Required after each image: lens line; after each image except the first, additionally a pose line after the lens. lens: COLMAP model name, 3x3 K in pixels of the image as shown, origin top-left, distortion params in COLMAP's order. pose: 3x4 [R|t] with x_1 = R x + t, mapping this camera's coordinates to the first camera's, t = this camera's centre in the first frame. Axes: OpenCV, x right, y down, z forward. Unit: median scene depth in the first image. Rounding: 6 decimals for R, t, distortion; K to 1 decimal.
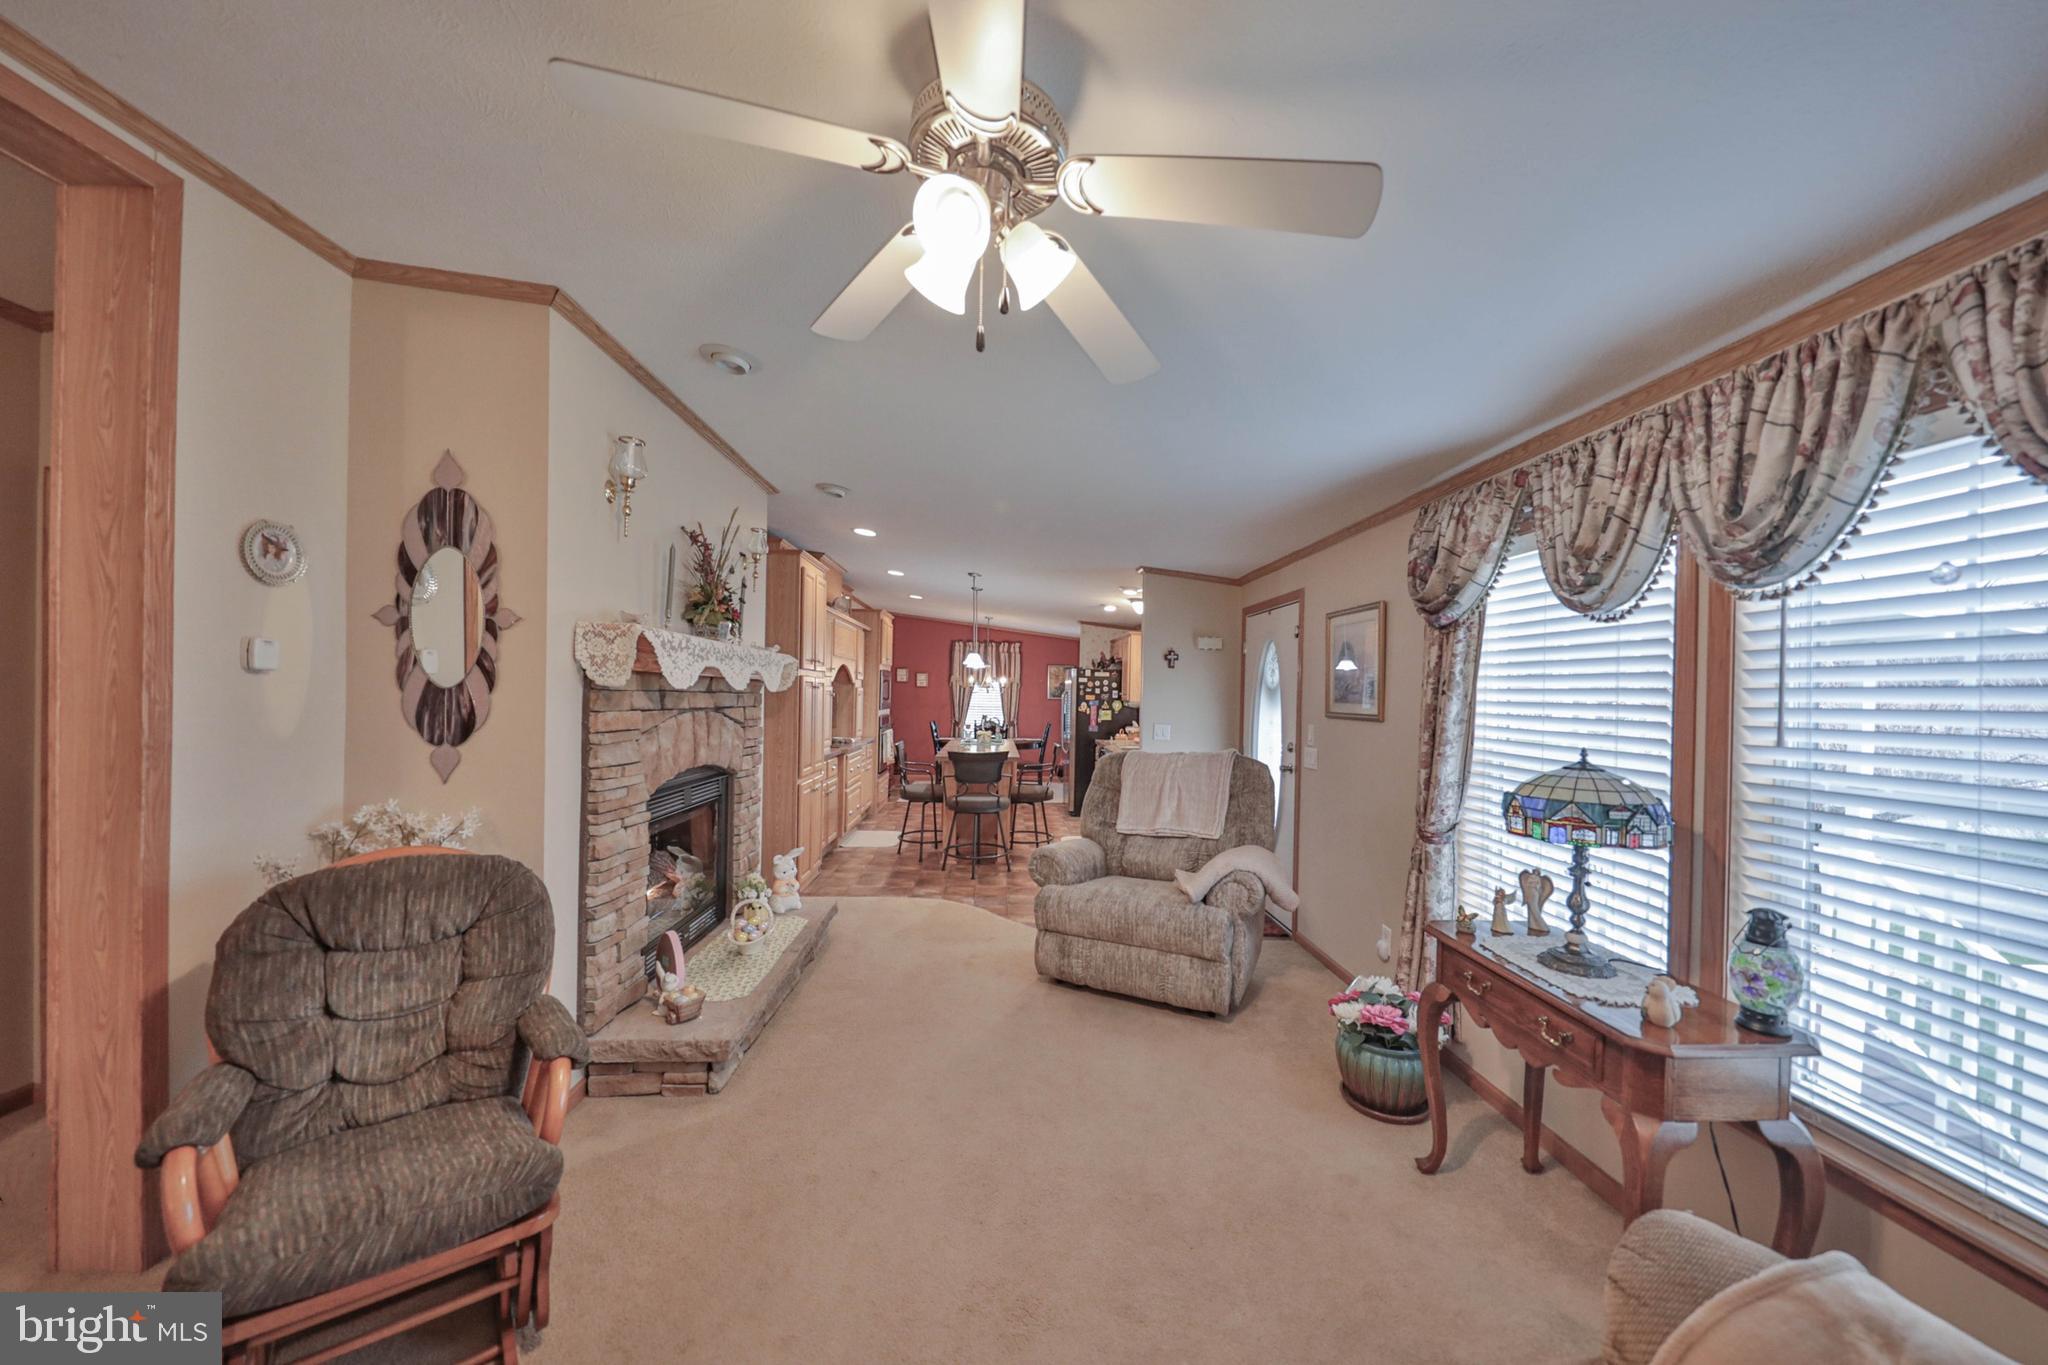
lens RADIAL K [[718.1, 0, 1058.6], [0, 718.1, 695.4], [0, 0, 1]] dist [-0.000052, -0.000011]
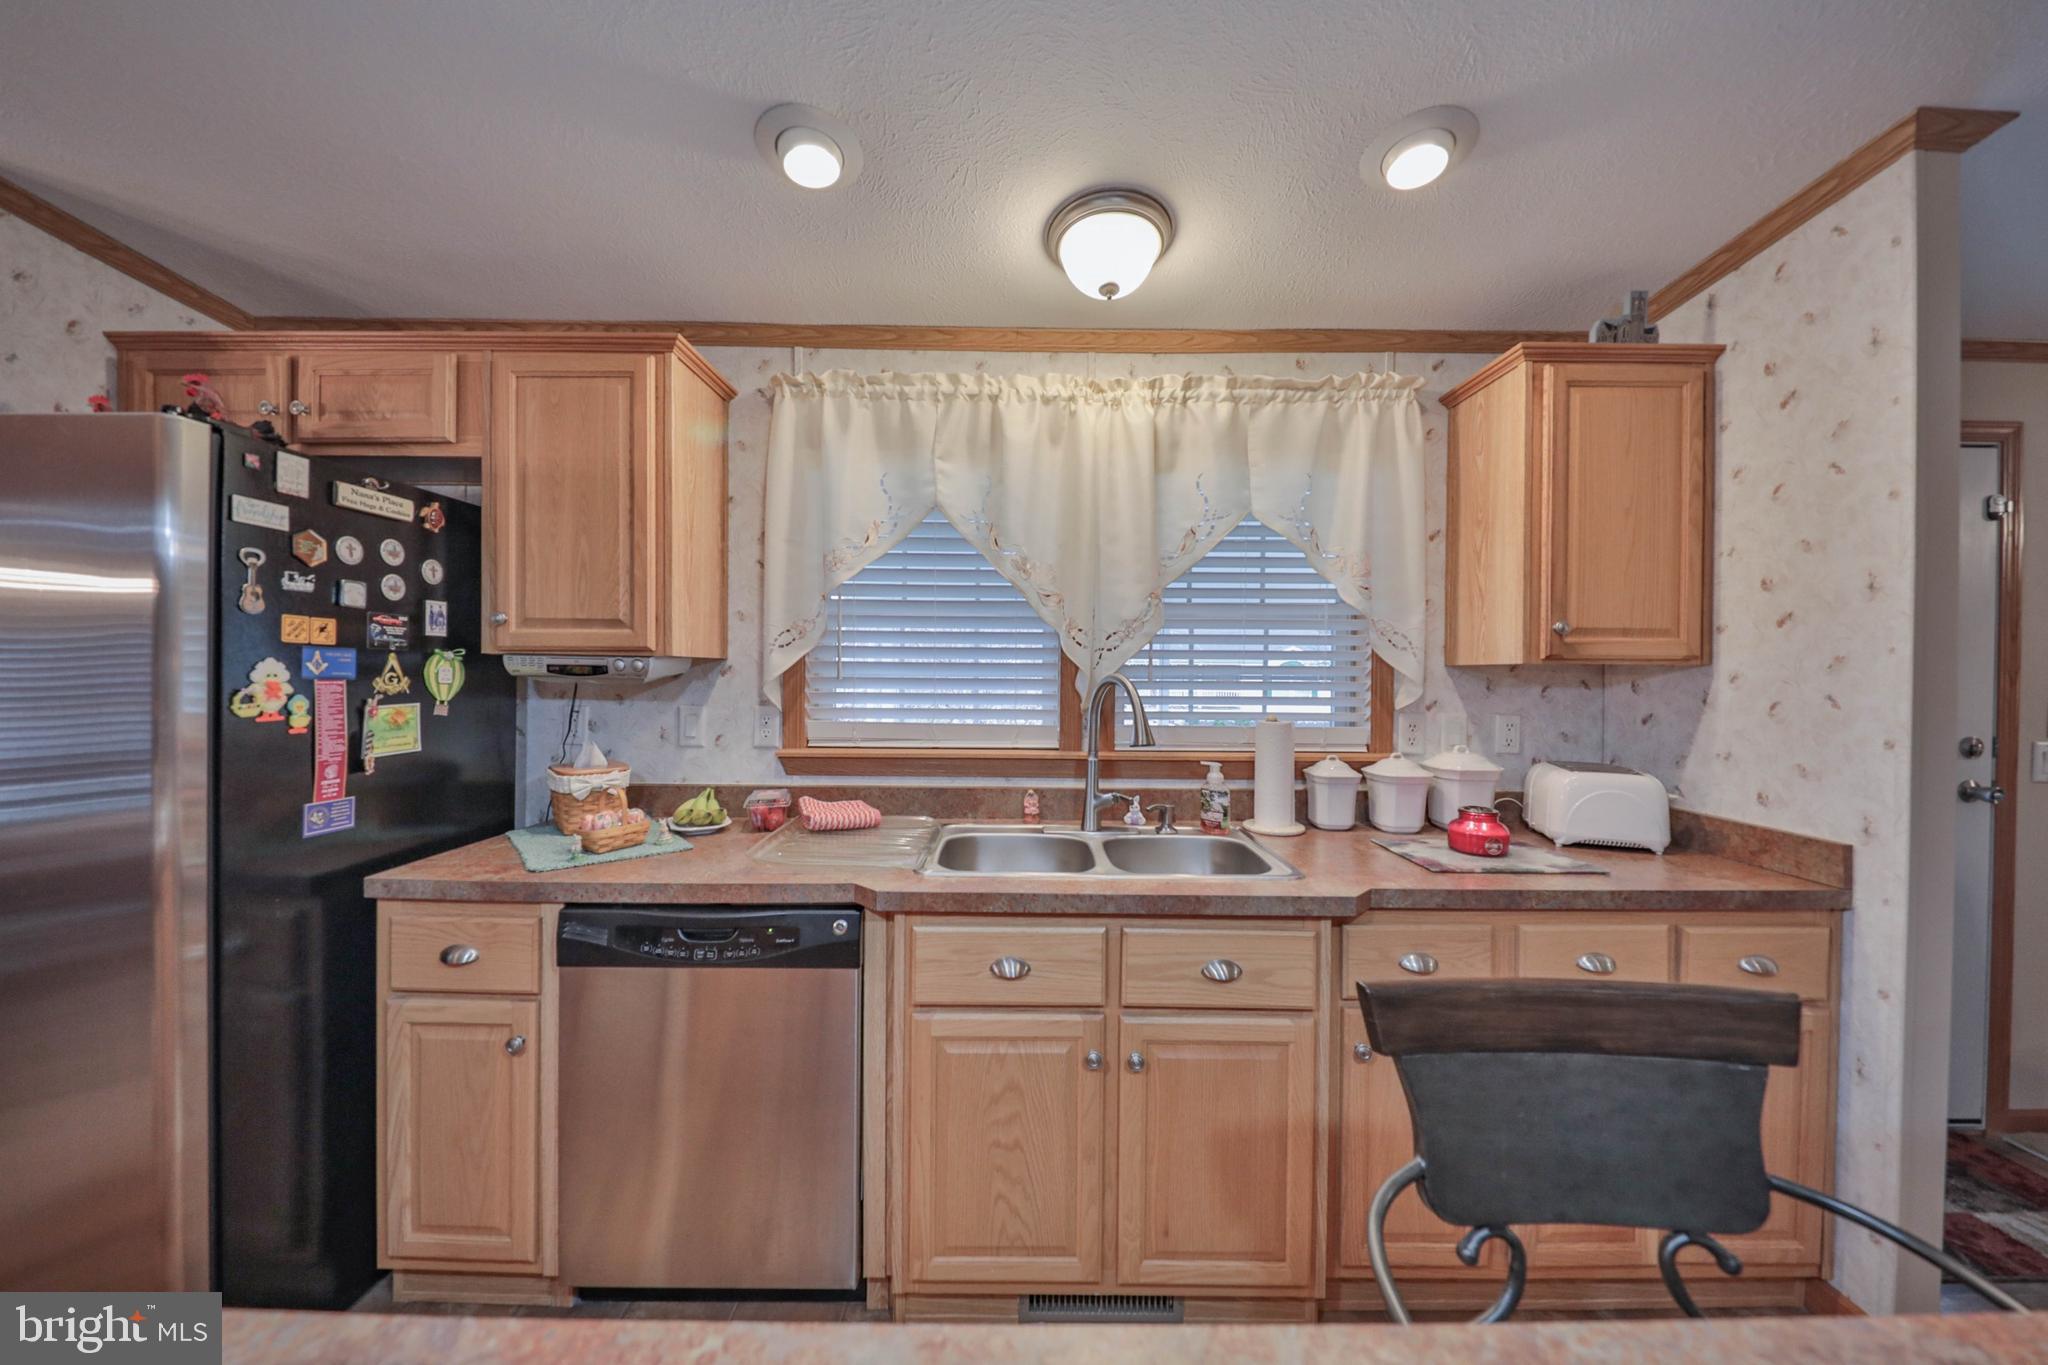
lens RADIAL K [[711.2, 0, 1031.5], [0, 711.2, 671.6], [0, 0, 1]] dist [0.001583, -0.003664]
pose [[0.086745, -0.018897, 0.996051, -0.202751], [-0.005128, 0.999798, 0.019415, 0.016307], [-0.996217, -0.006792, 0.086631, 1.627559]]
